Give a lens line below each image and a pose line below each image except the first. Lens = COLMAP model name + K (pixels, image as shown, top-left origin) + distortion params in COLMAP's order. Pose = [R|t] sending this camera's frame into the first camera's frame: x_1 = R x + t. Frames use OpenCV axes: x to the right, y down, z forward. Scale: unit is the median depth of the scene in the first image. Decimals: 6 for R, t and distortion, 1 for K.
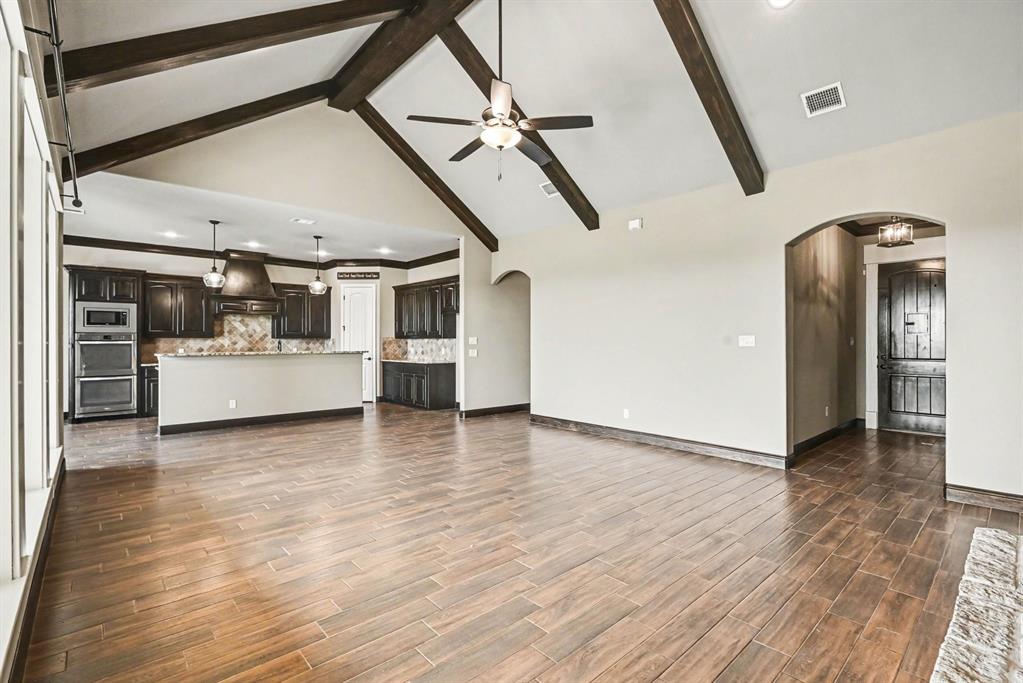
lens RADIAL K [[465.9, 0, 513.4], [0, 465.9, 339.2], [0, 0, 1]] dist [0.001079, -0.000214]
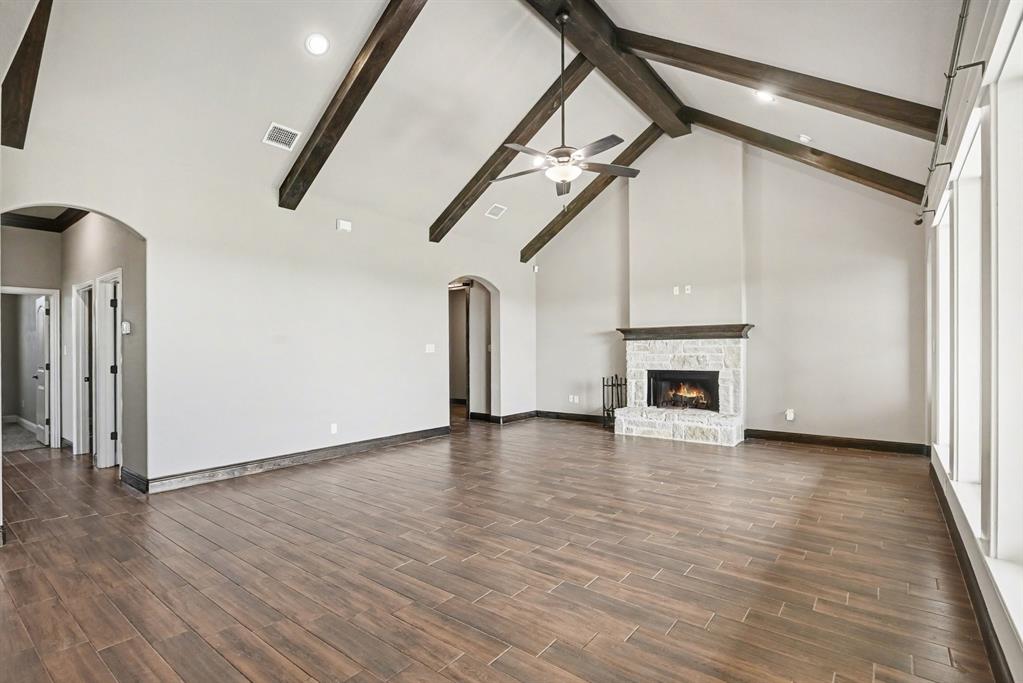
lens RADIAL K [[465.9, 0, 510.5], [0, 465.9, 348.9], [0, 0, 1]] dist [0.001079, -0.000214]
pose [[-0.152866, 0.000935, 0.988246, -1.069461], [-0.000172, 1.000000, -0.000973, 0.009536], [-0.988247, -0.000318, -0.152866, 1.223504]]
